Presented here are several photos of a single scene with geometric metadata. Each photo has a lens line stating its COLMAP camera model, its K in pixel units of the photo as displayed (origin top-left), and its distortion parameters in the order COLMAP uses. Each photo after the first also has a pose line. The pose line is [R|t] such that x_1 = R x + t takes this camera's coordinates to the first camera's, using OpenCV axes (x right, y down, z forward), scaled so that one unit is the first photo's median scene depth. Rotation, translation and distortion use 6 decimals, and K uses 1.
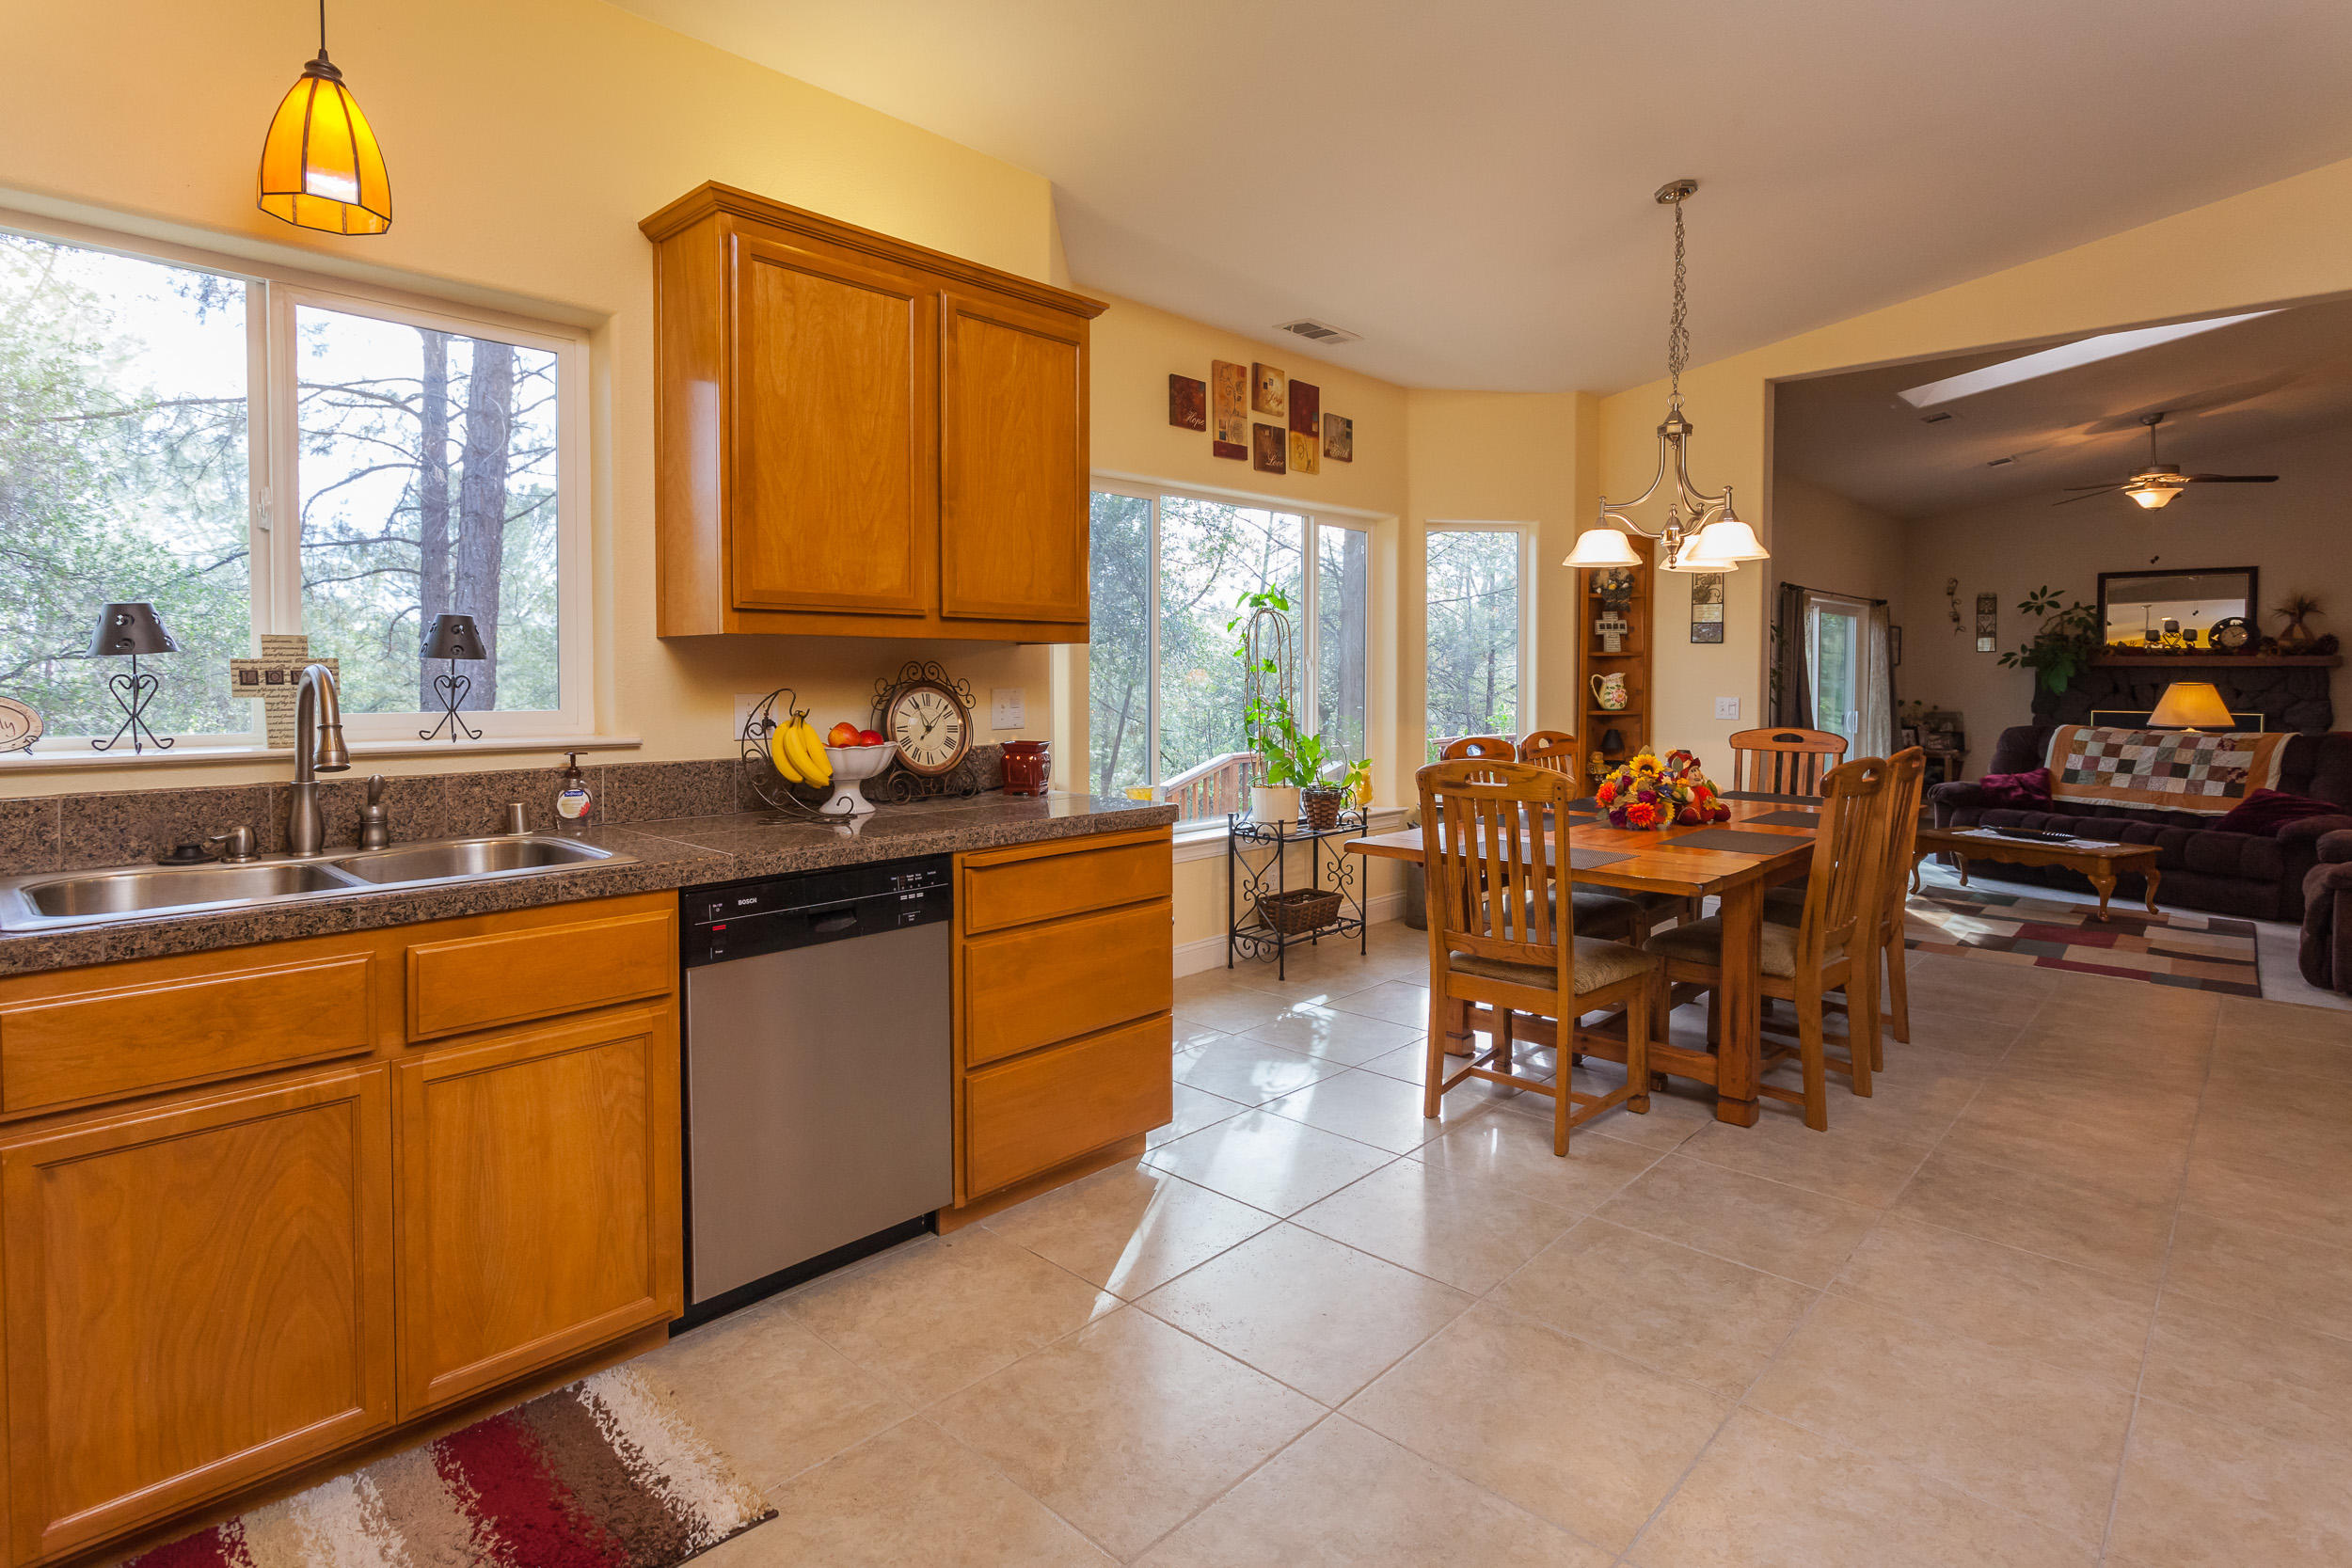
lens RADIAL K [[1192.7, 0, 1174.8], [0, 1192.7, 700.4], [0, 0, 1]] dist [-0.014004, 0.007558]
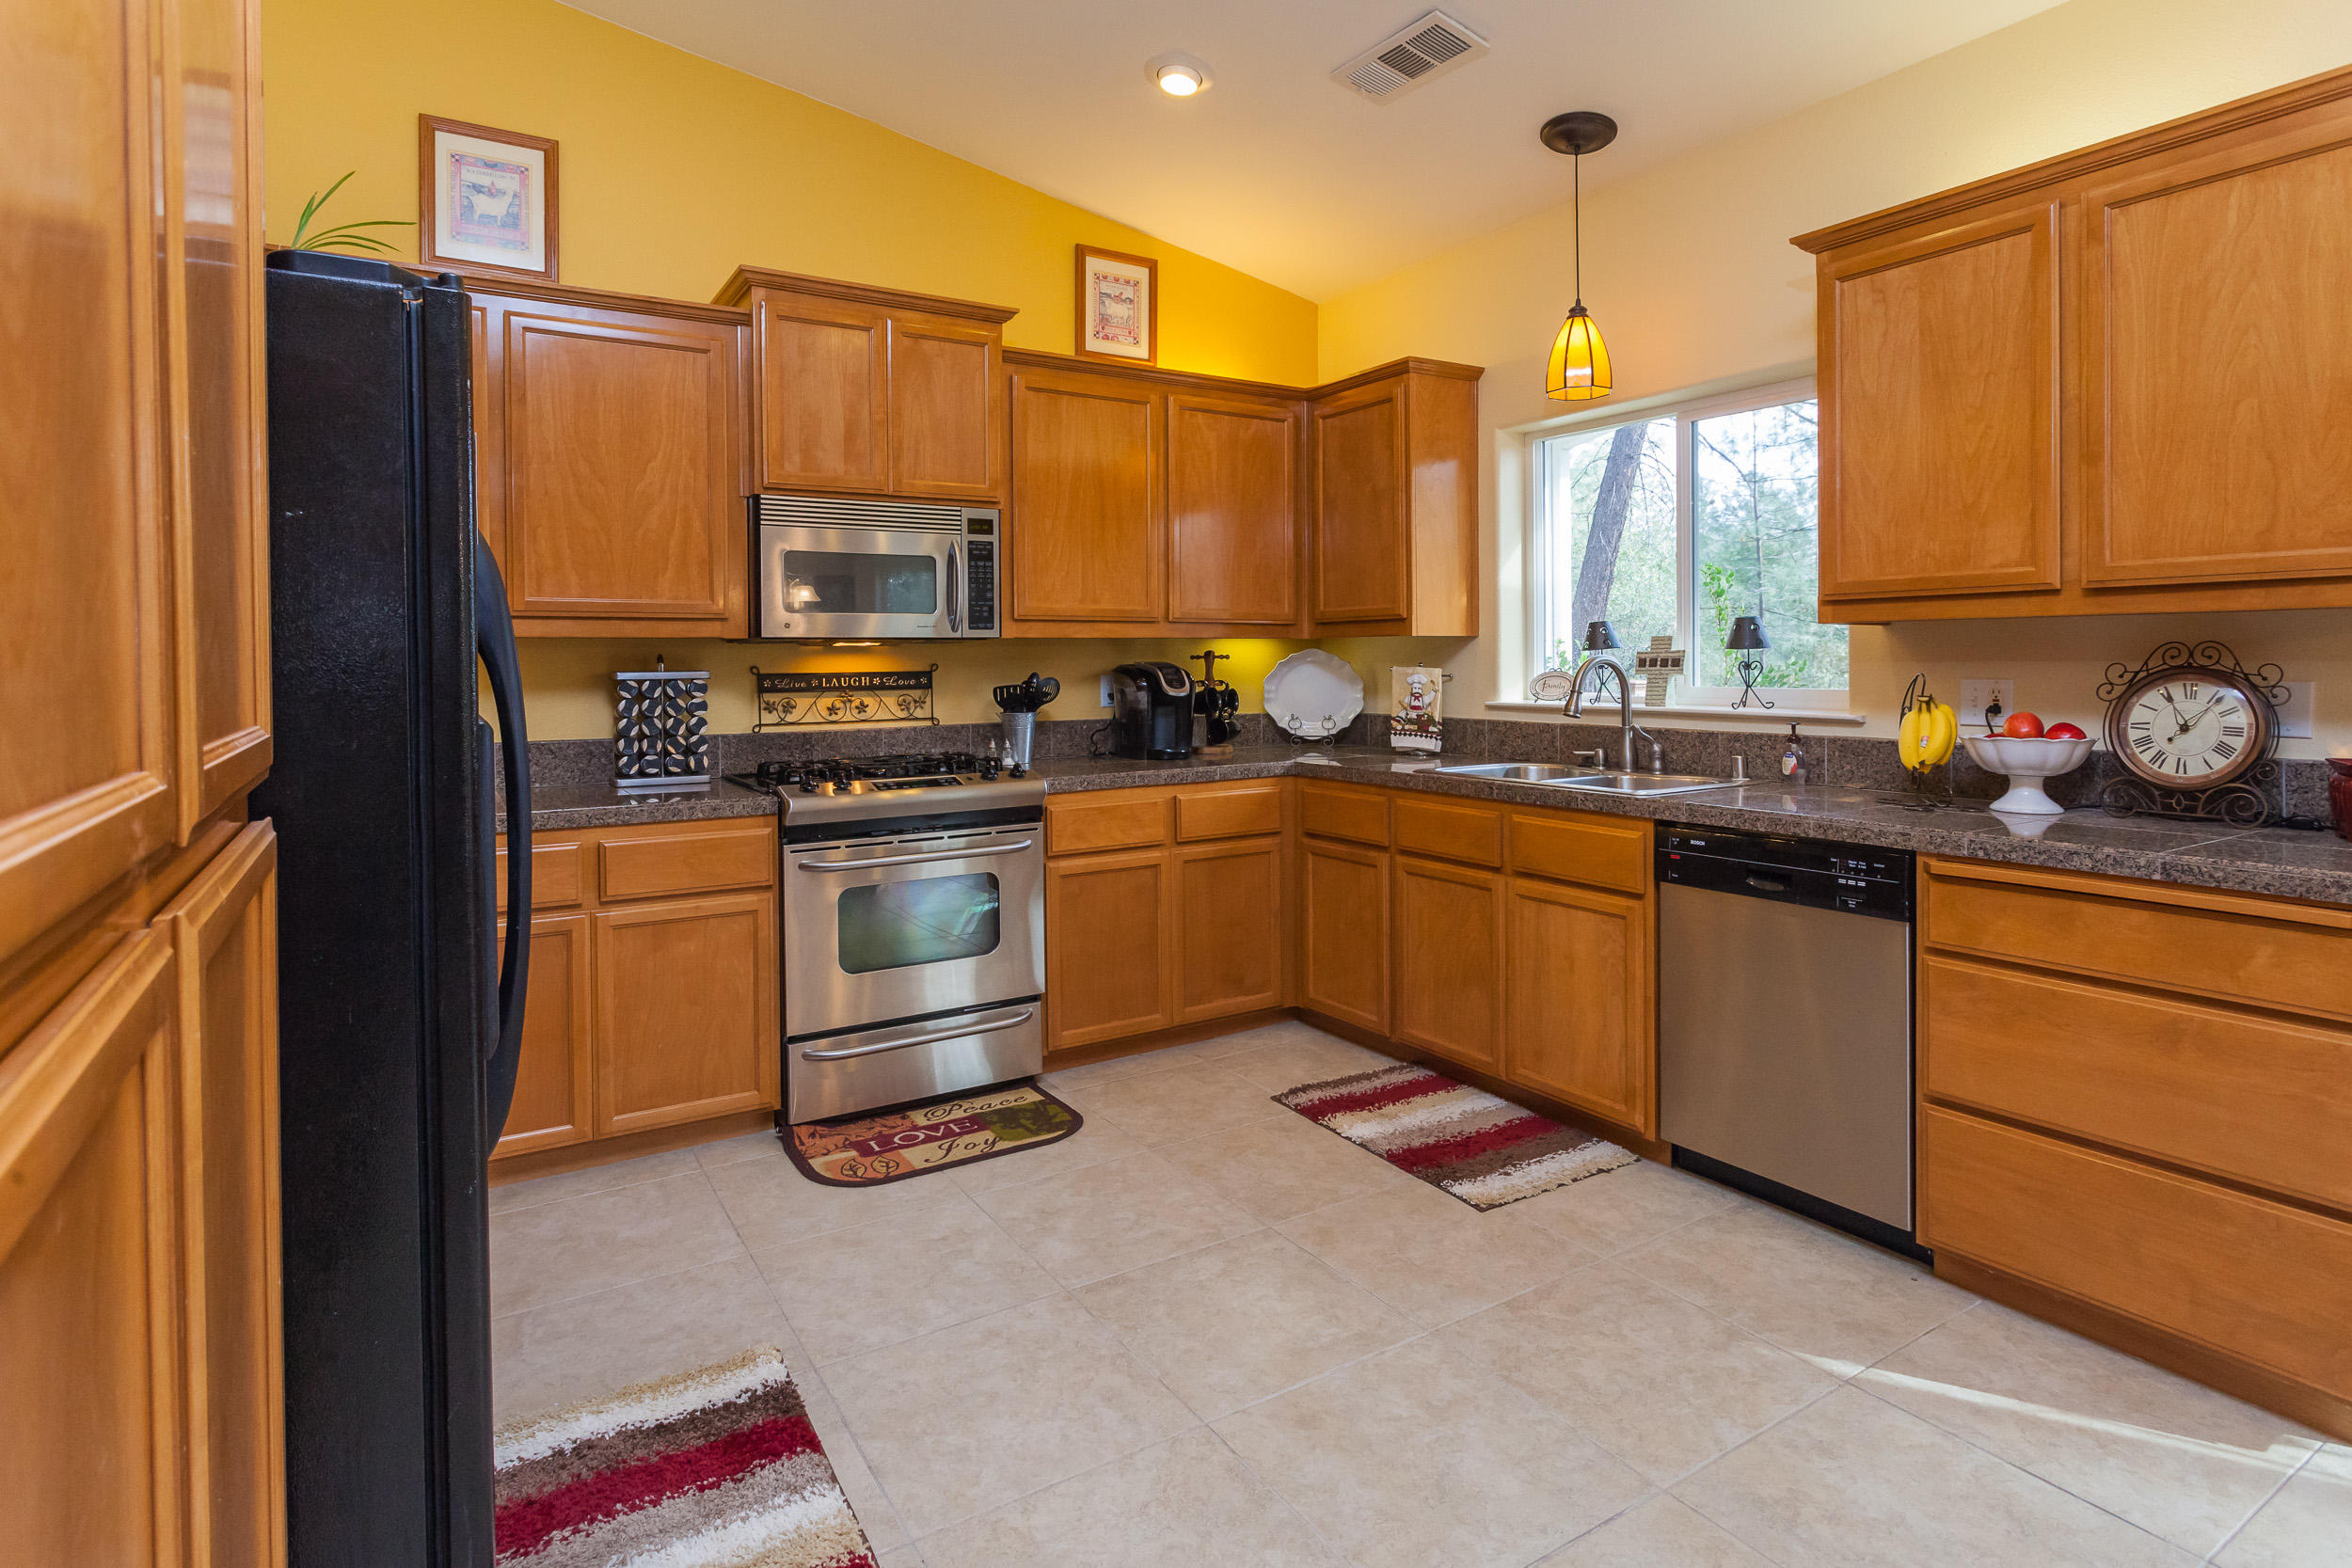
lens RADIAL K [[1214.1, 0, 1181.1], [0, 1214.1, 661.4], [0, 0, 1]] dist [-0.006486, -0.000949]
pose [[-0.251978, -0.000596, -0.967733, 0.713977], [-0.015989, 0.999866, 0.003547, -0.011778], [0.967601, 0.016367, -0.251954, 0.564761]]
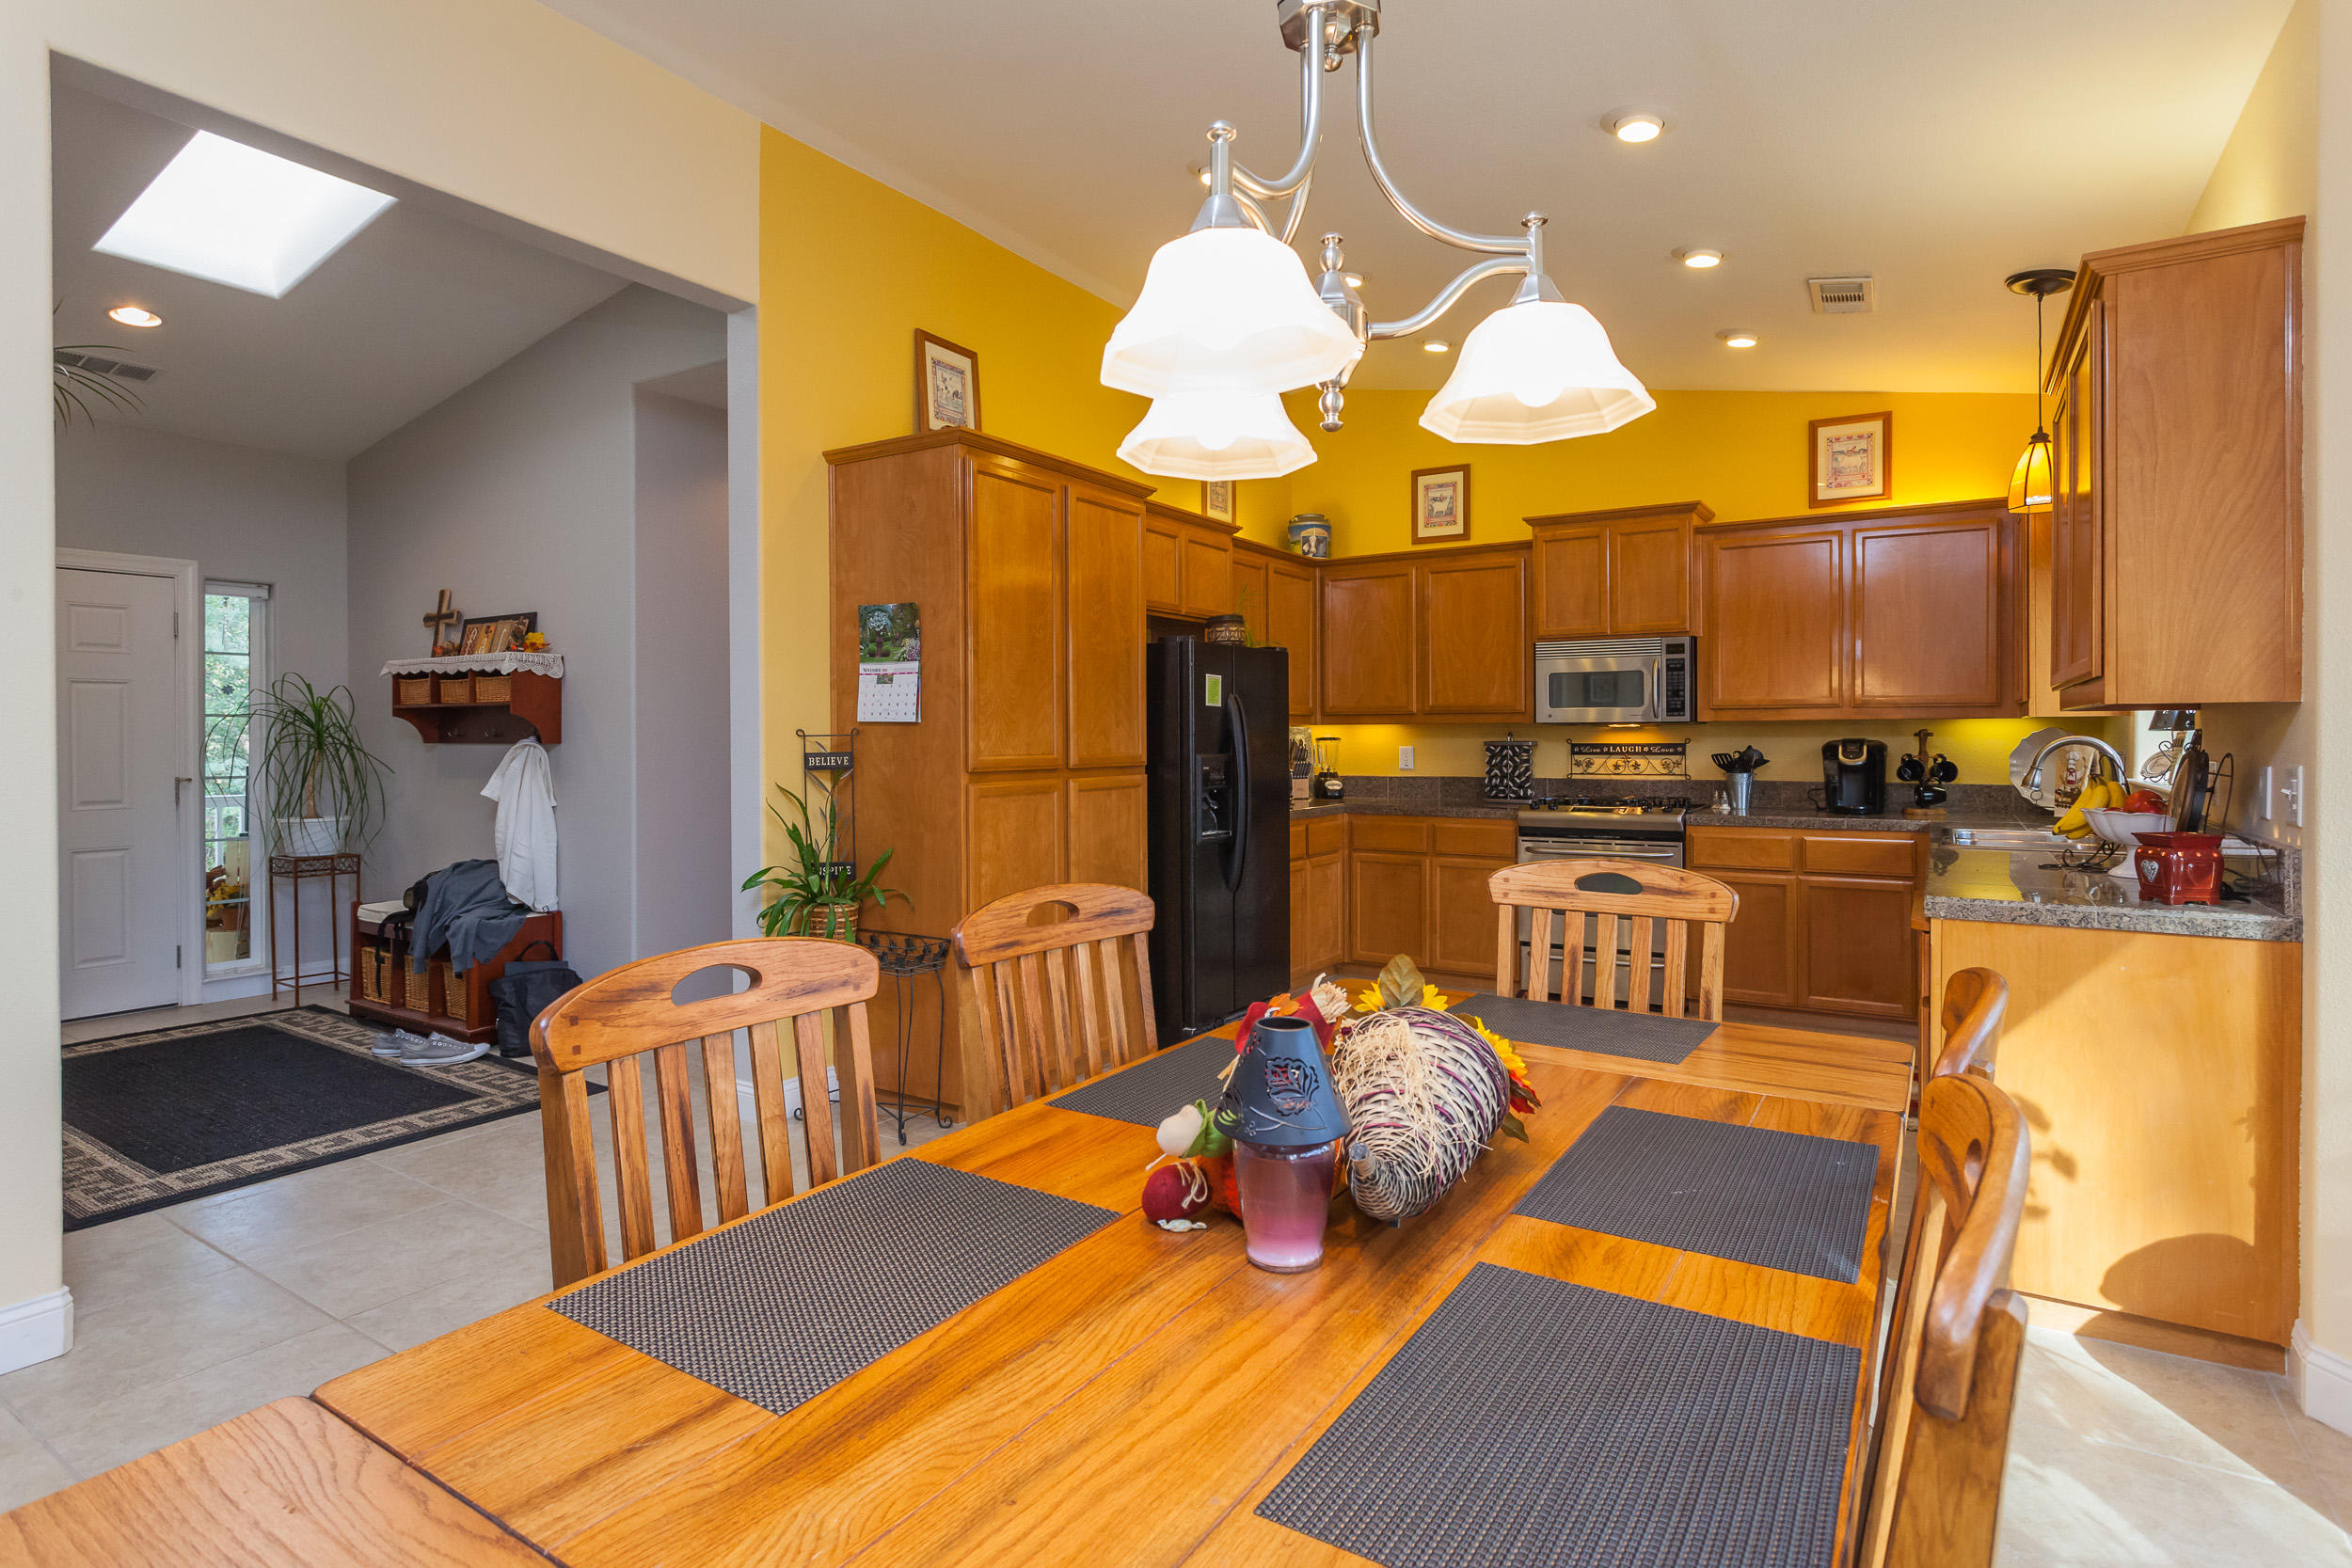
lens RADIAL K [[1200.4, 0, 1176.6], [0, 1200.4, 737.4], [0, 0, 1]] dist [-0.001330, 0.001153]
pose [[-0.984058, -0.000804, -0.177846, 0.664730], [-0.005153, 0.999699, 0.023992, -0.043017], [0.177773, 0.024526, -0.983766, 1.704775]]
